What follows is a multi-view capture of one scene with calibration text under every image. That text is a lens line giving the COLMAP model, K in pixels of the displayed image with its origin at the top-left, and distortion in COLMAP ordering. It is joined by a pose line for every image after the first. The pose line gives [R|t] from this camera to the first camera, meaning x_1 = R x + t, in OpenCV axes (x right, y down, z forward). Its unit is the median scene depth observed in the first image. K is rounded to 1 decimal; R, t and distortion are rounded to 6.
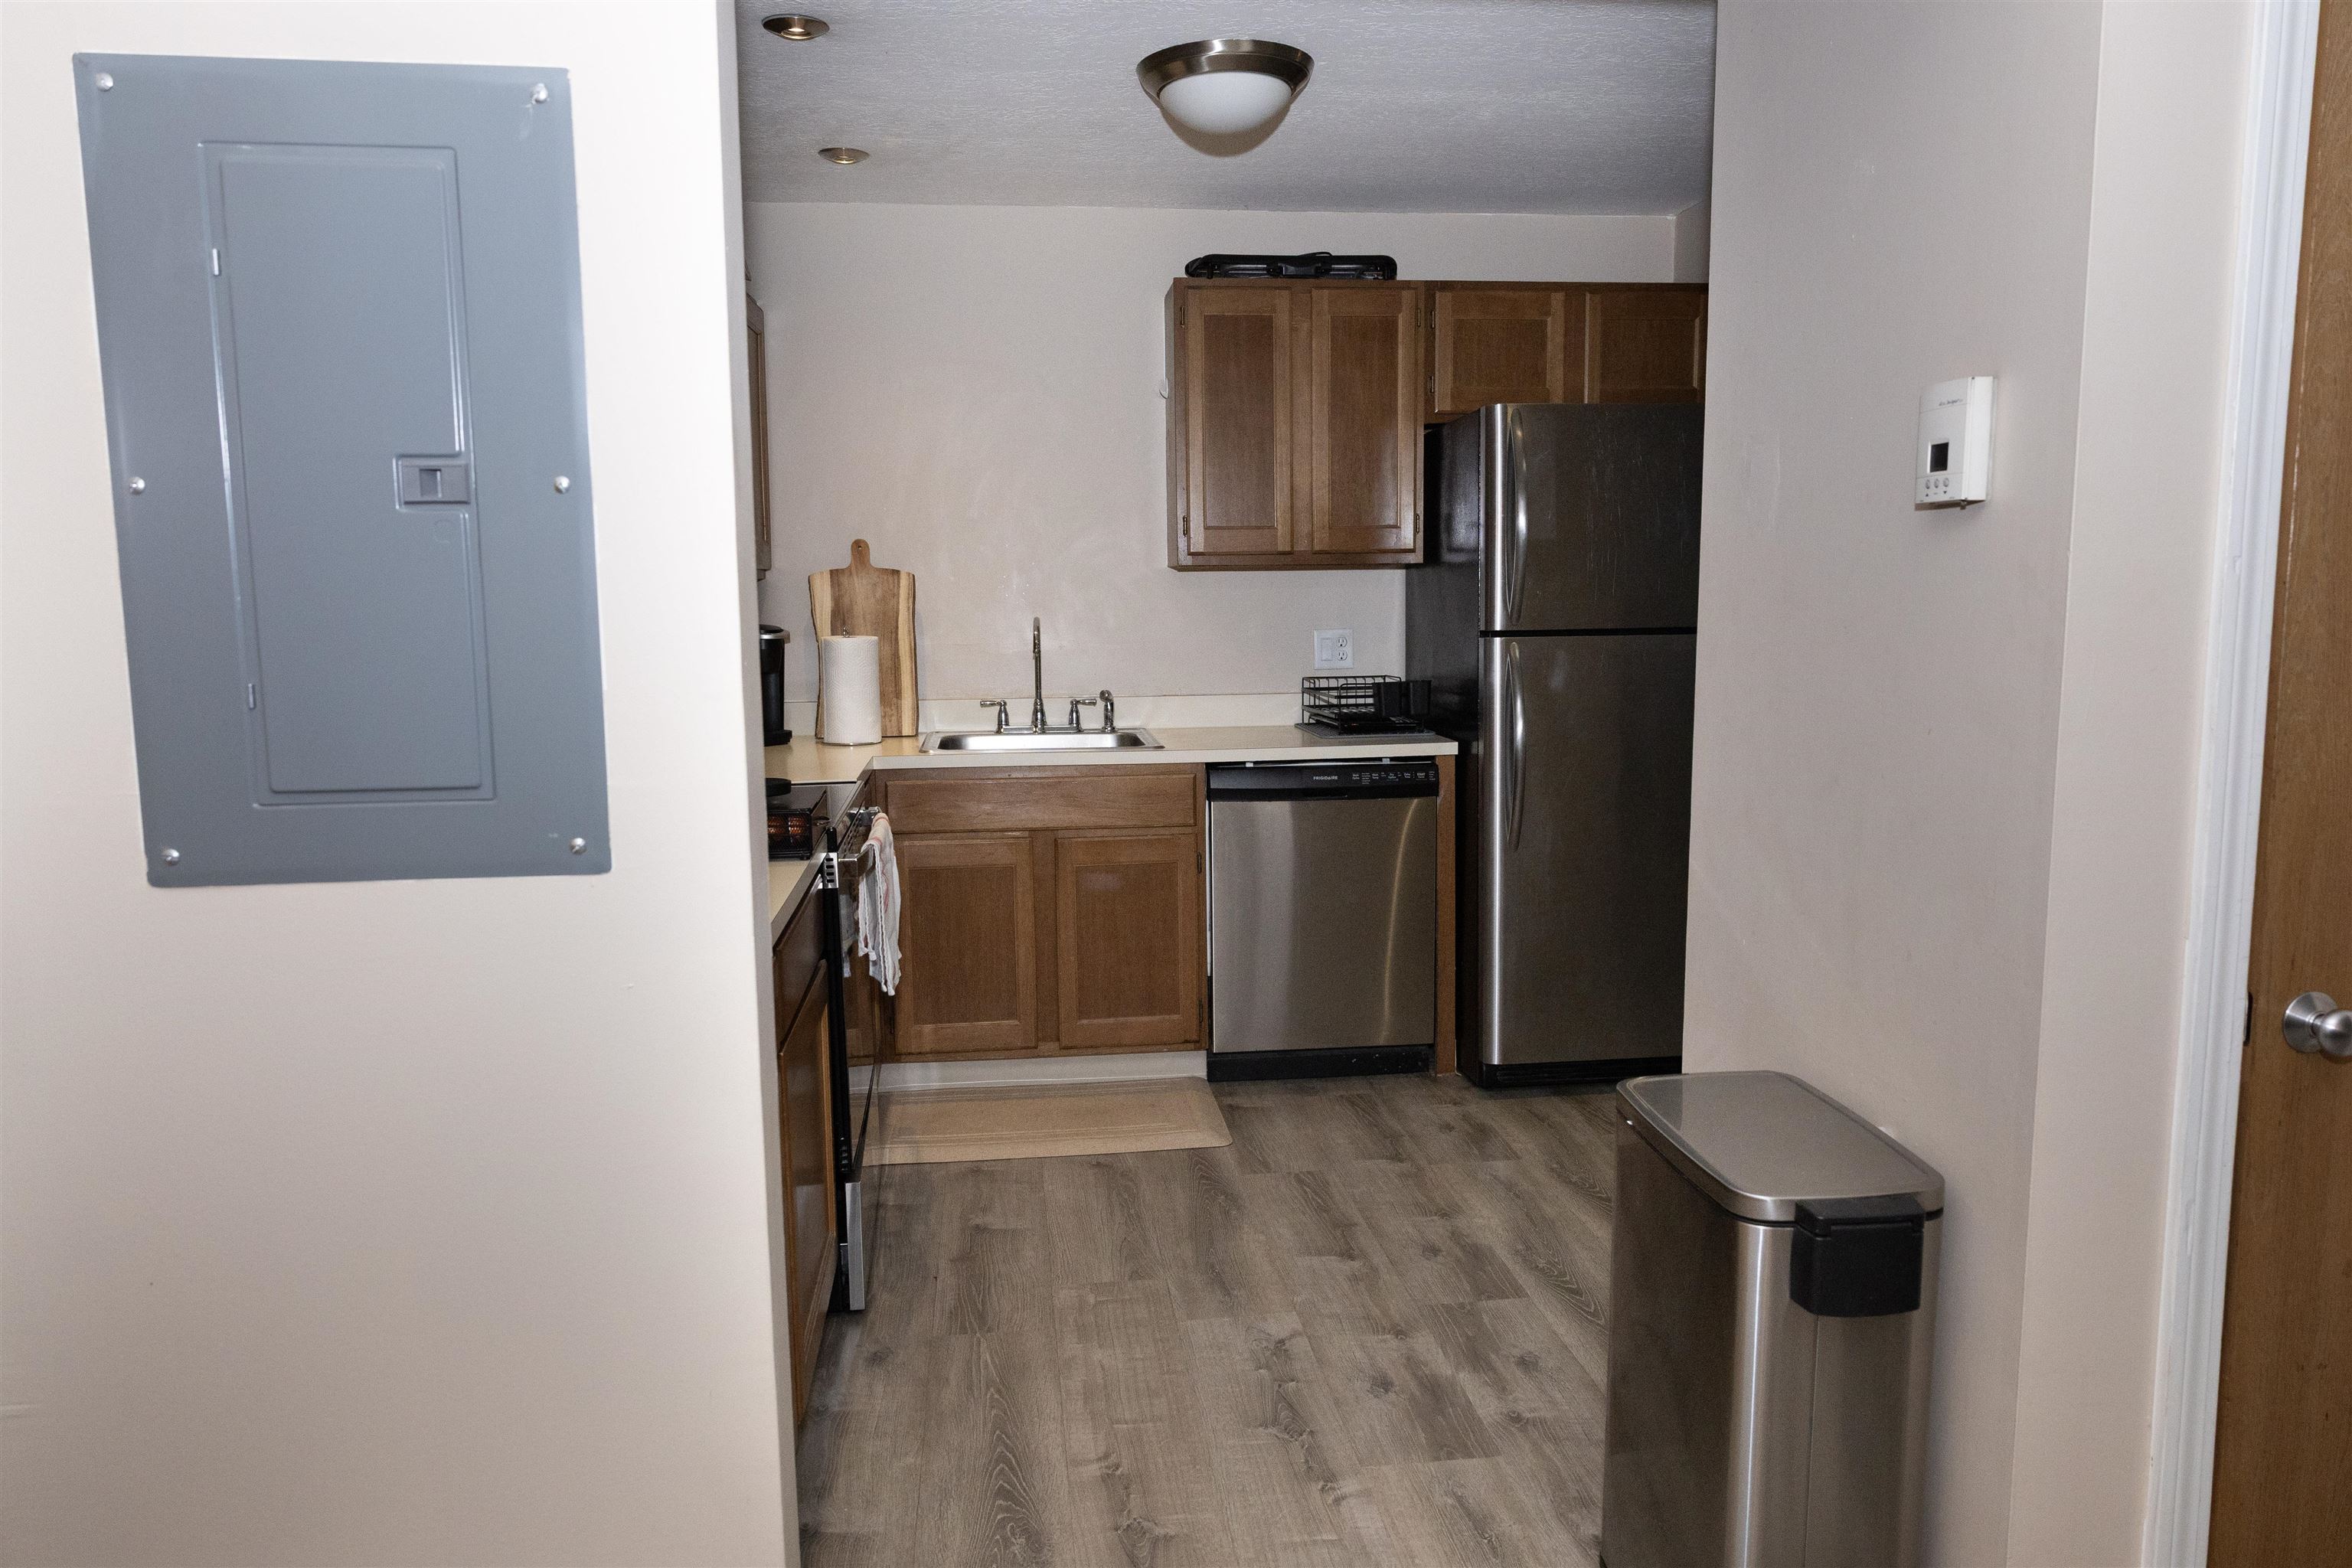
lens RADIAL K [[1570.5, 0, 1176.0], [0, 1570.5, 784.0], [0, 0, 1]] dist [0.002758, -0.000435]
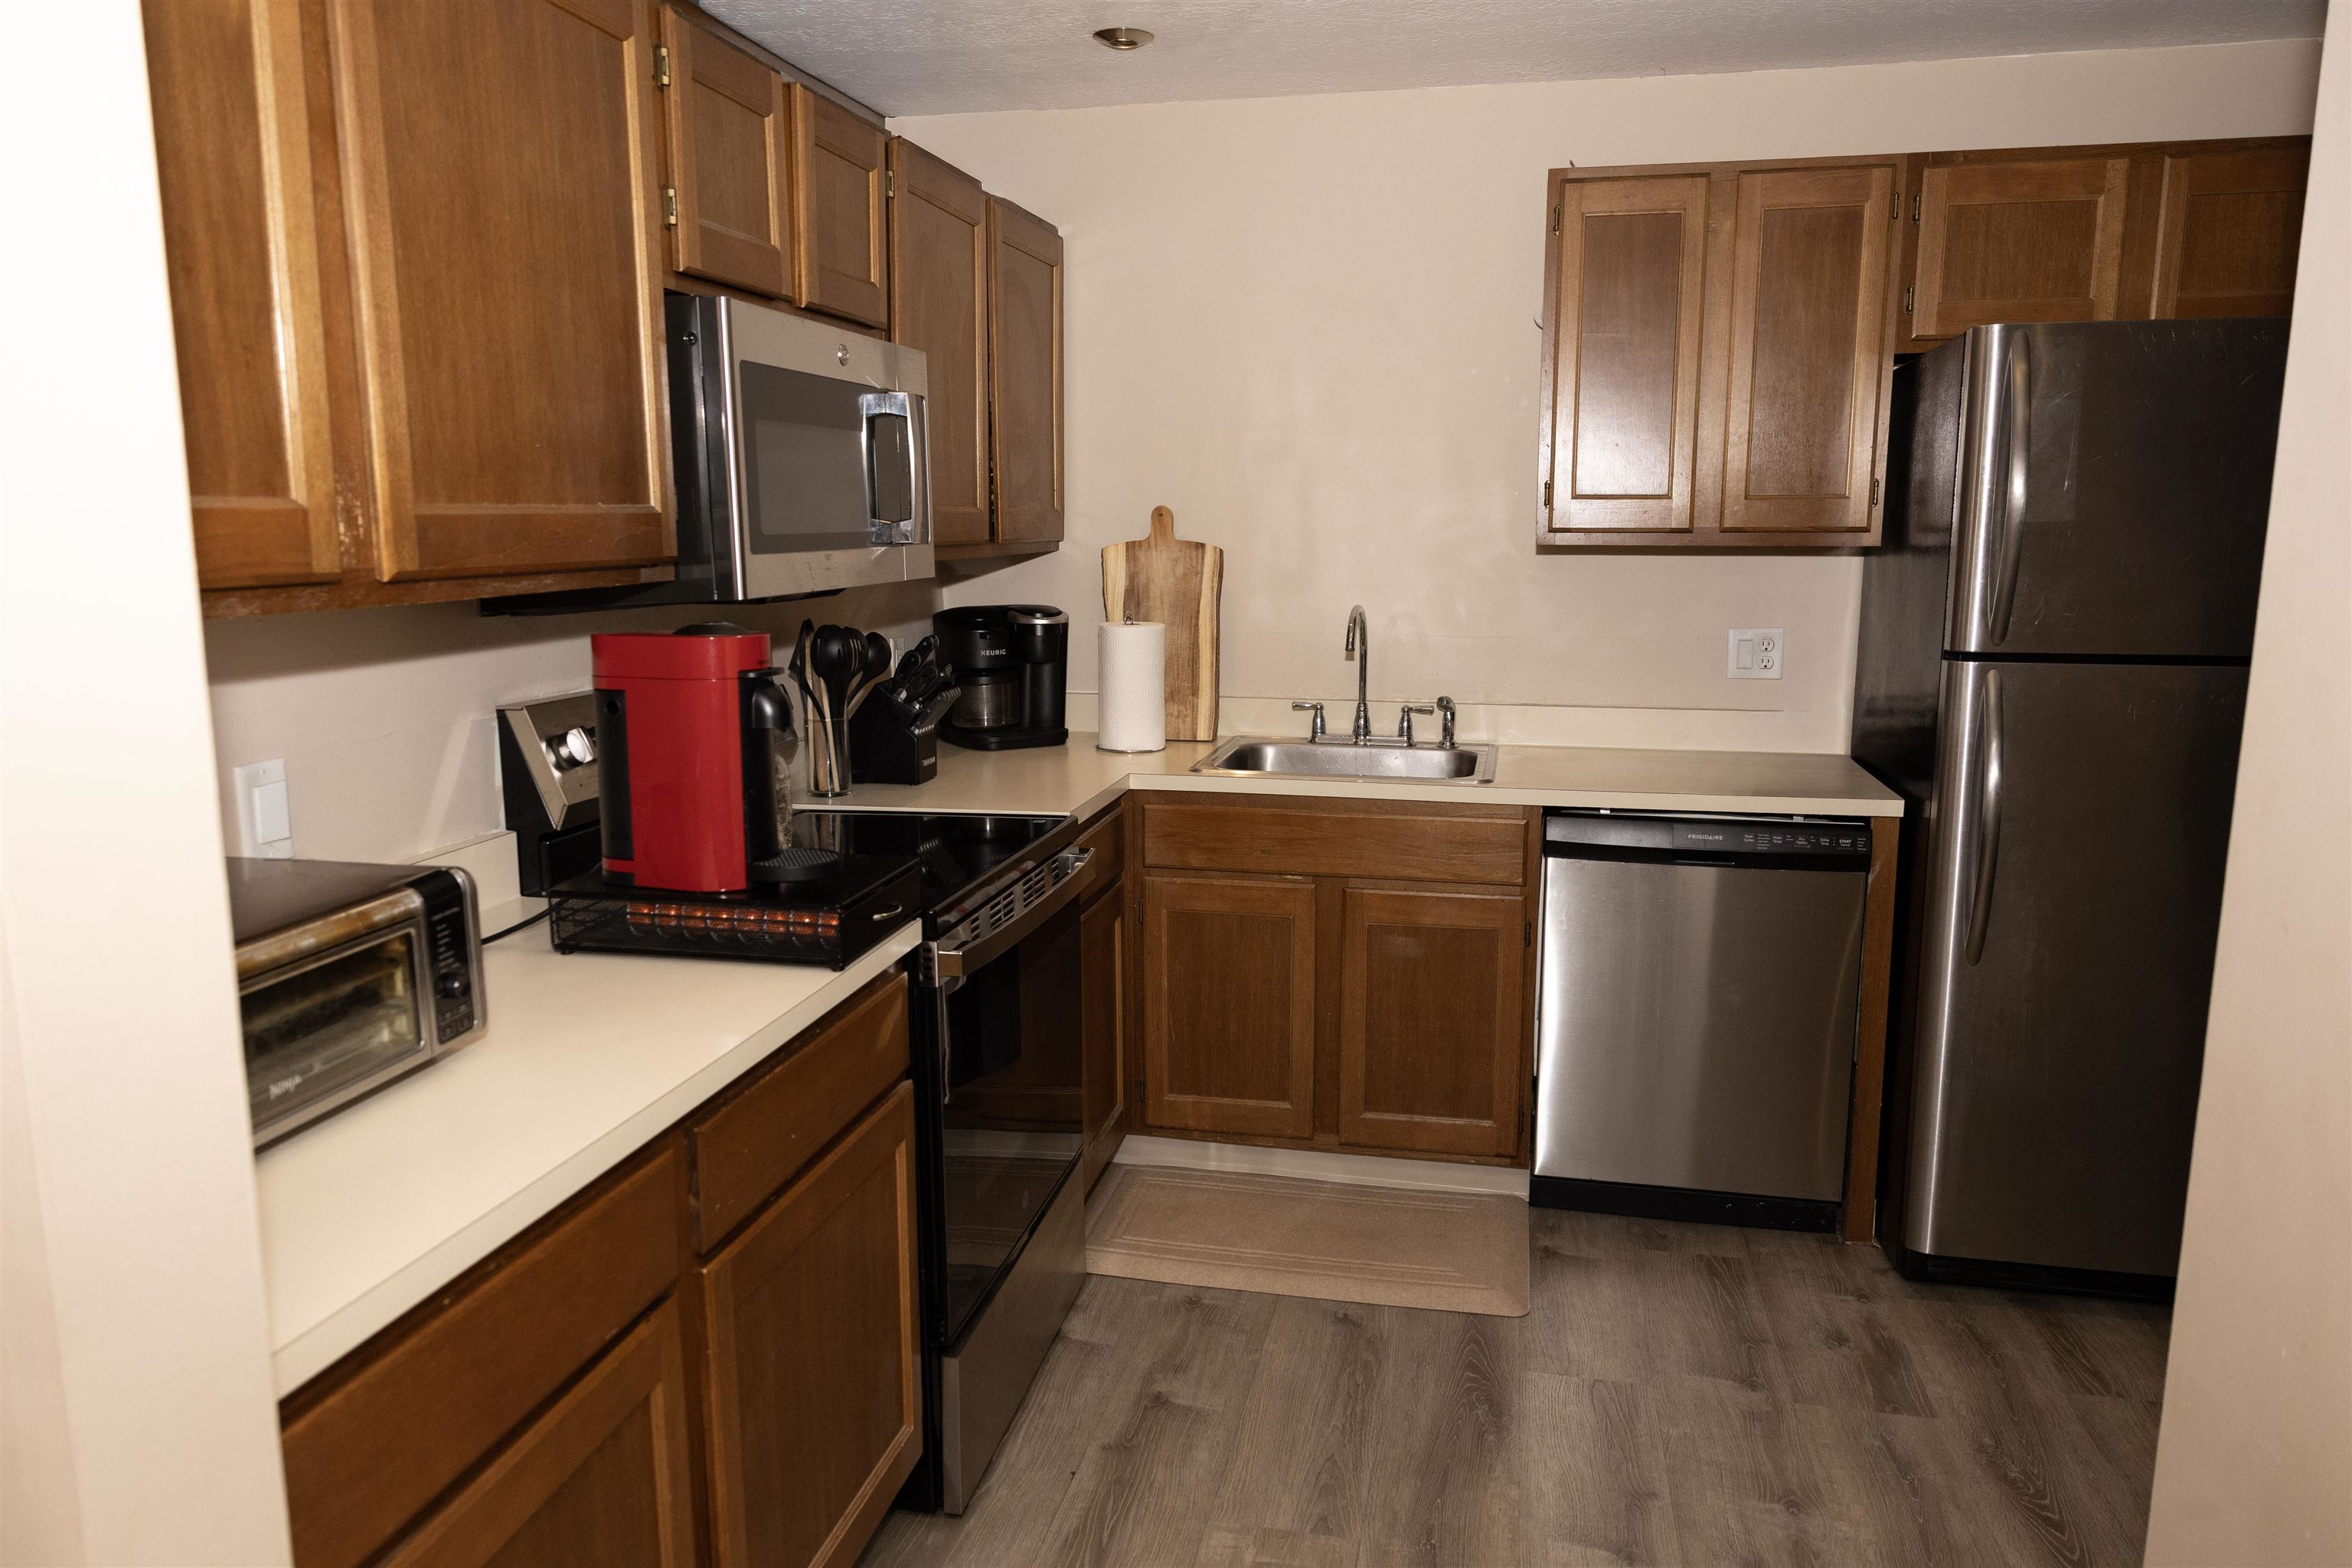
lens RADIAL K [[1558.9, 0, 1176.0], [0, 1558.9, 784.0], [0, 0, 1]] dist [-0.000837, 0.000118]
pose [[0.946385, 0.064871, -0.316462, 0.088778], [-0.051607, 0.997409, 0.050126, -0.052640], [0.318893, -0.031106, 0.947280, 0.215536]]
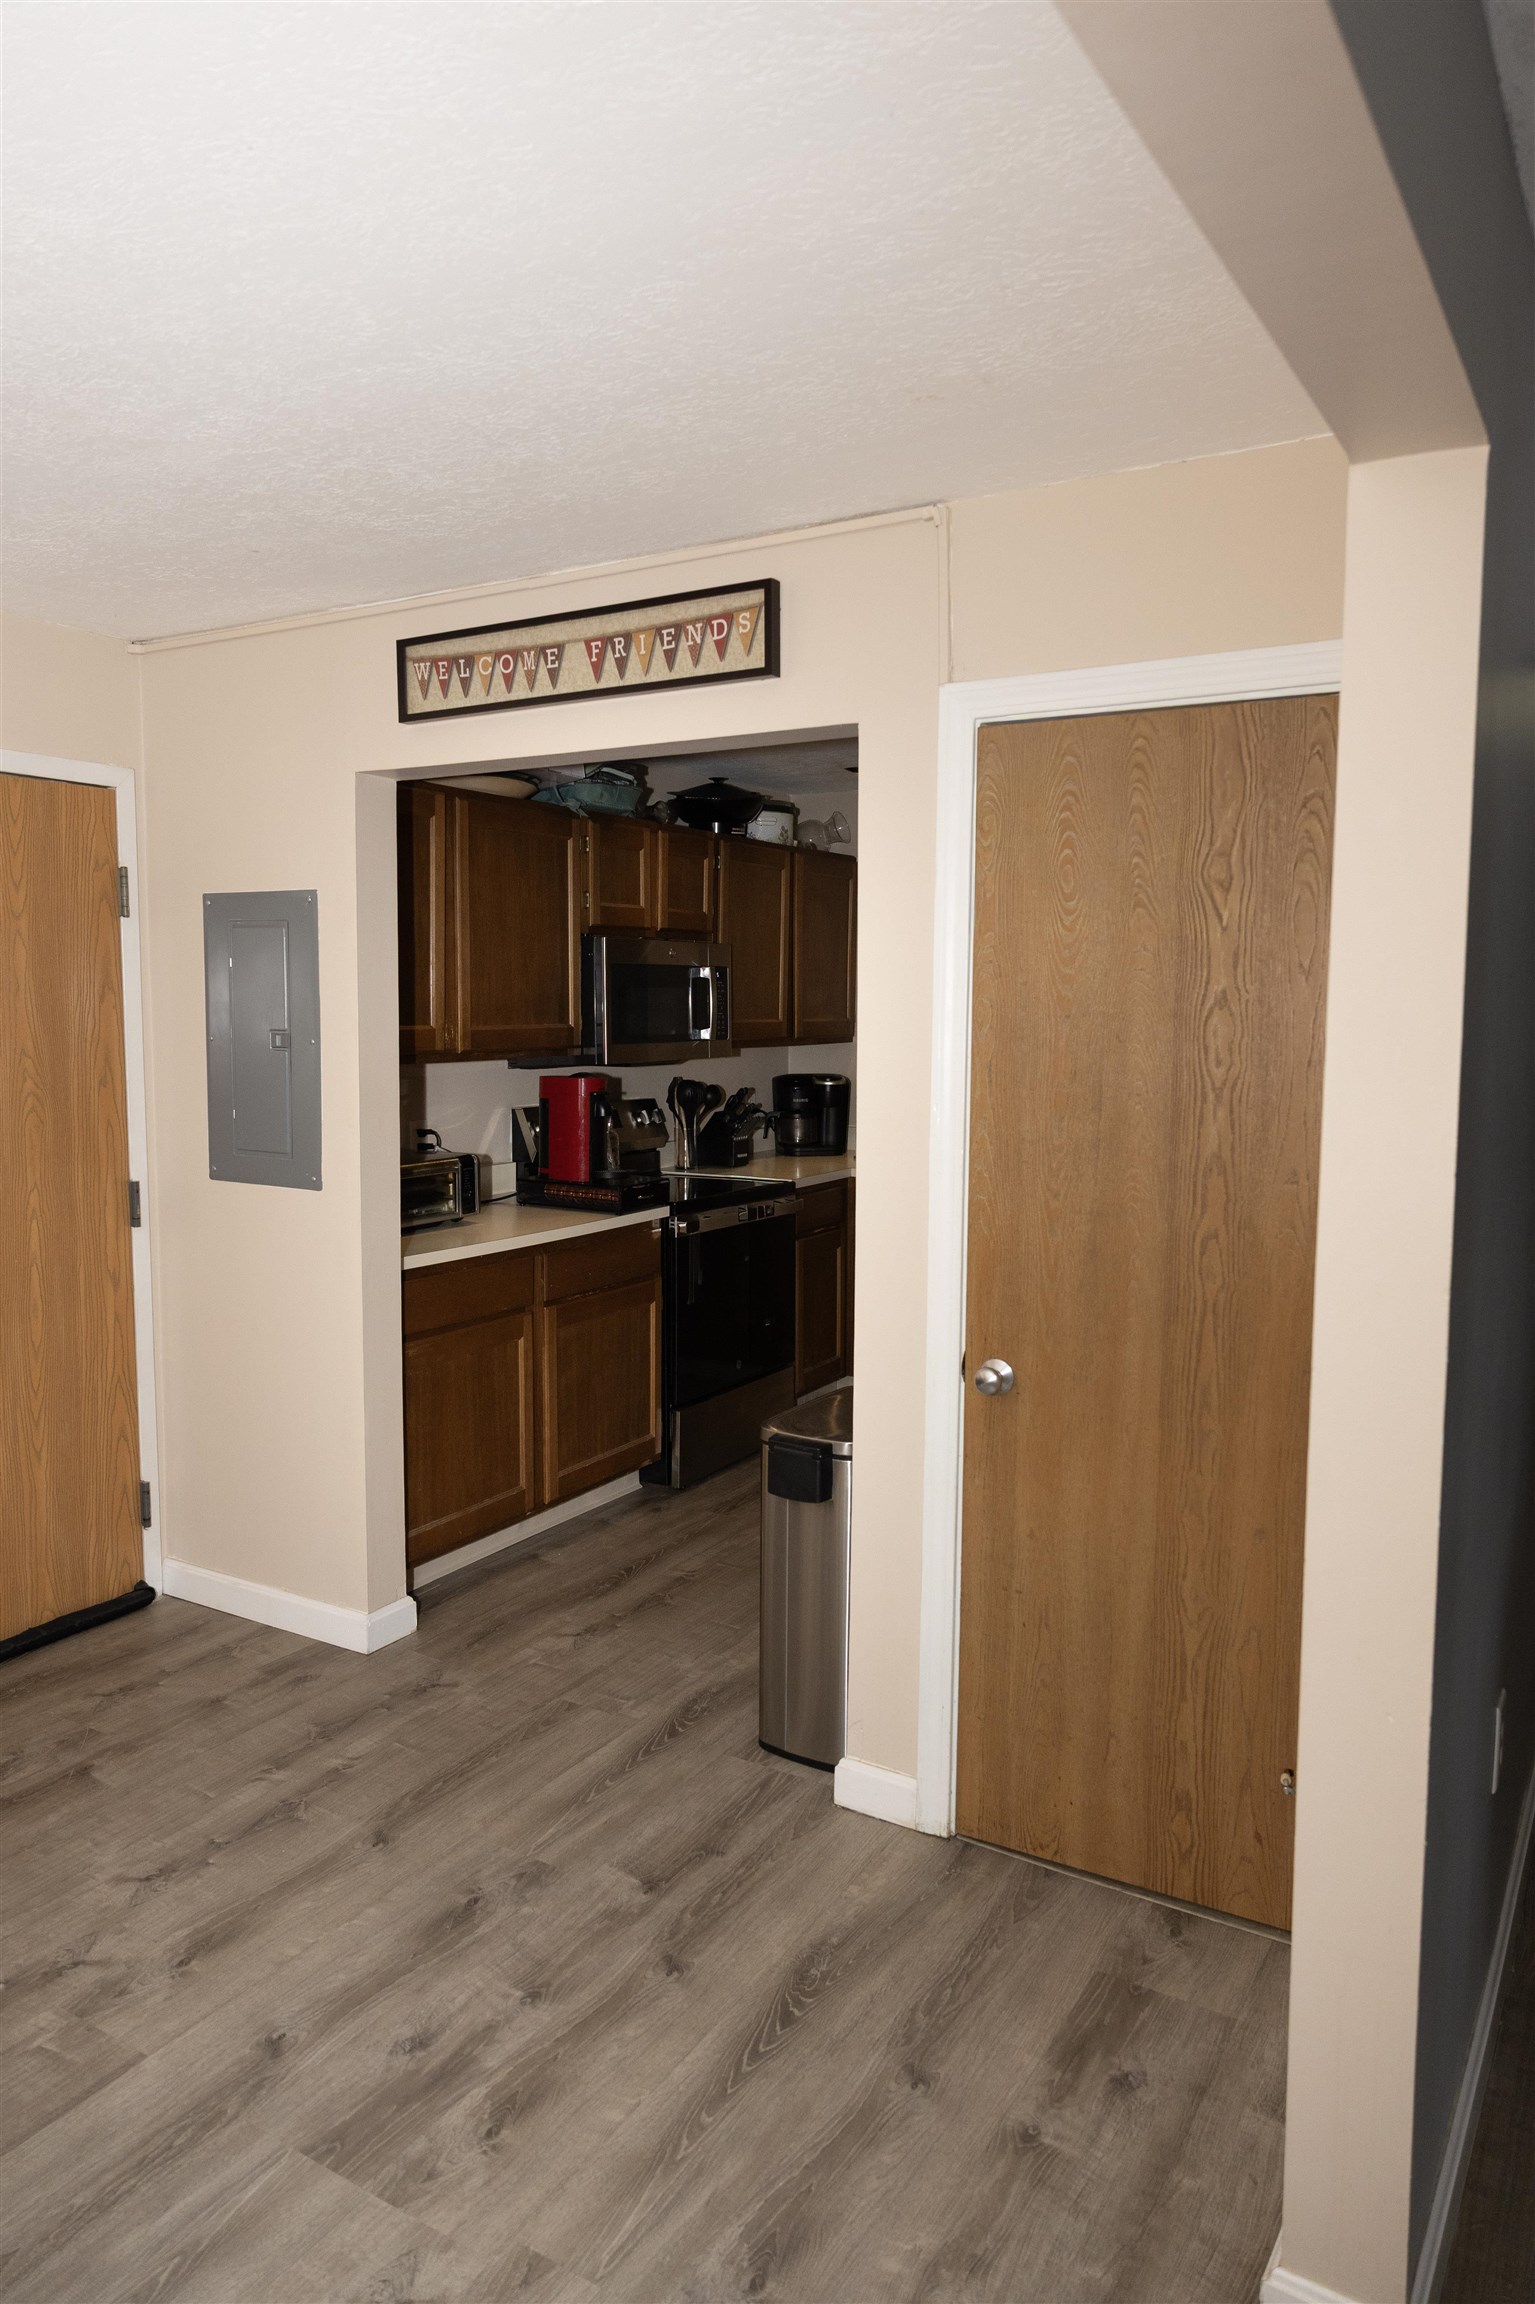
lens RADIAL K [[1527.1, 0, 767.5], [0, 1527.1, 1152.0], [0, 0, 1]] dist [-0.000837, 0.000118]
pose [[0.791765, 0.078022, -0.605822, 0.593689], [-0.095101, 0.995460, 0.003912, -0.029497], [0.603377, 0.054517, 0.795591, -0.189994]]
